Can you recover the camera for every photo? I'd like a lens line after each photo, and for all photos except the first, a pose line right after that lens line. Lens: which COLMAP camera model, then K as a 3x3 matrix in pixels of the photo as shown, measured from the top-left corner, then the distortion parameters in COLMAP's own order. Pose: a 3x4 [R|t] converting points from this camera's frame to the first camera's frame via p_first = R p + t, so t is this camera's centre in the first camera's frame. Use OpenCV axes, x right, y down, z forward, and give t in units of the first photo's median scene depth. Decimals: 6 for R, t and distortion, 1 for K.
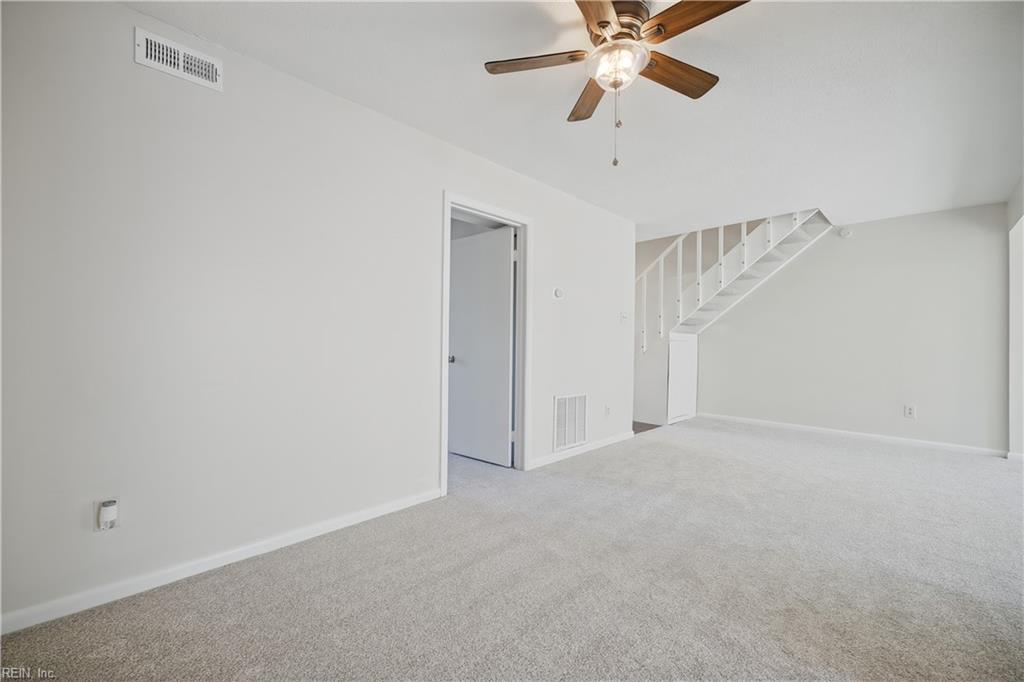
lens RADIAL K [[403.5, 0, 514.2], [0, 403.5, 343.6], [0, 0, 1]] dist [-0.003044, -0.000804]
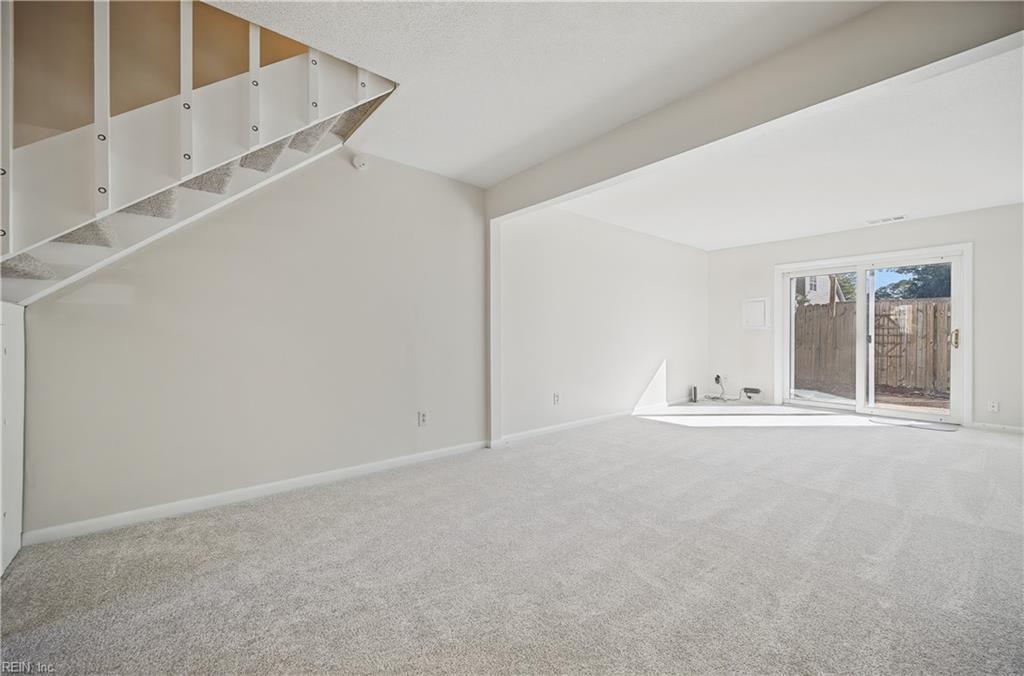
lens RADIAL K [[403.5, 0, 505.7], [0, 403.5, 337.9], [0, 0, 1]] dist [-0.003044, -0.000804]
pose [[0.096649, -0.011339, 0.995254, 0.206196], [0.003396, 0.999933, 0.011063, 0.002019], [-0.995313, 0.002311, 0.096681, 0.750171]]
